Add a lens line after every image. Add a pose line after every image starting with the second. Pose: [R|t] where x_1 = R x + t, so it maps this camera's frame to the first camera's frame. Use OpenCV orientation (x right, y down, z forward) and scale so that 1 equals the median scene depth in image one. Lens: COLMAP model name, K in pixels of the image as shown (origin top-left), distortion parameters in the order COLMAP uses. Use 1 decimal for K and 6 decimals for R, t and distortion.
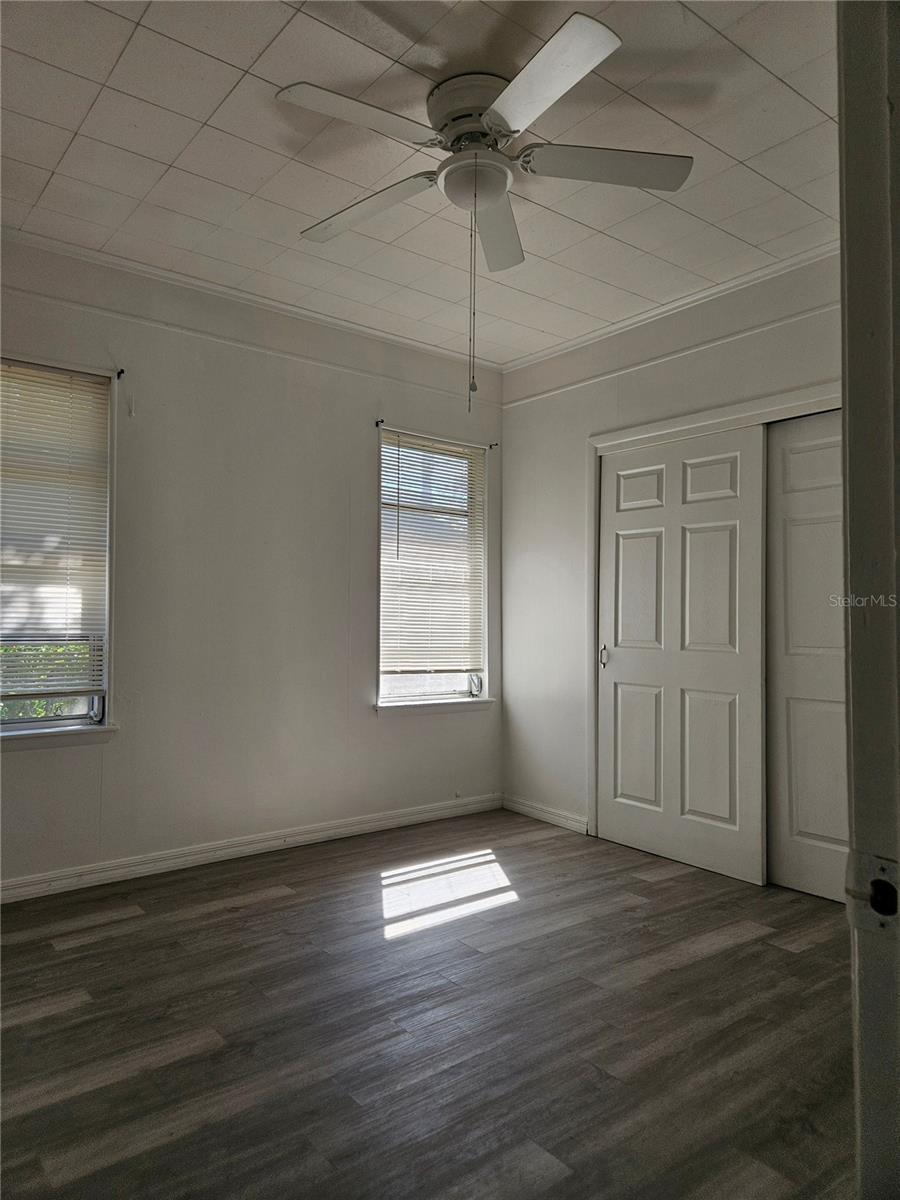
lens RADIAL K [[803.3, 0, 450.0], [0, 803.3, 600.0], [0, 0, 1]] dist [0.081106, -0.054685]
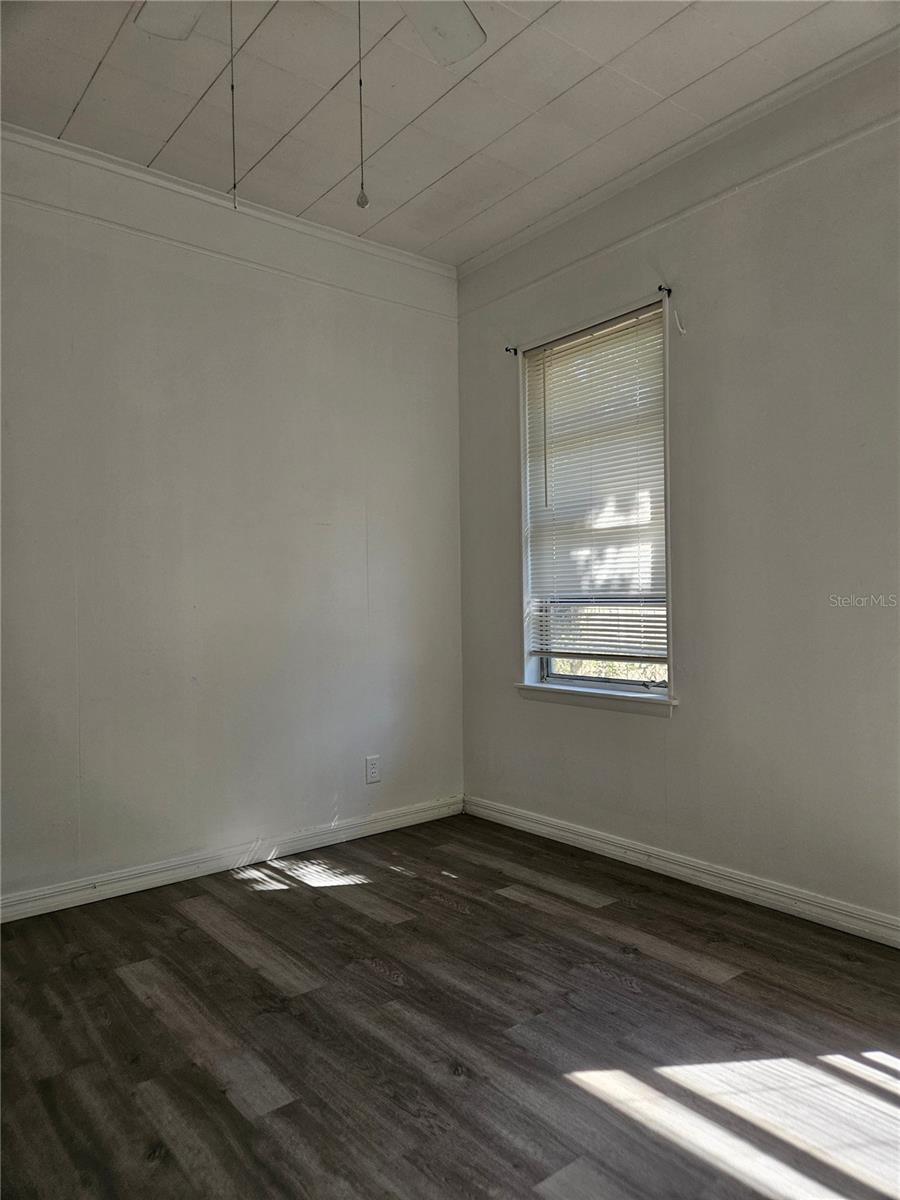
lens RADIAL K [[803.3, 0, 450.0], [0, 803.3, 600.0], [0, 0, 1]] dist [0.081106, -0.054685]
pose [[0.003551, -0.012979, -0.999909, 0.500071], [0.034871, 0.999309, -0.012847, 0.055204], [0.999385, -0.034823, 0.004001, 0.834973]]
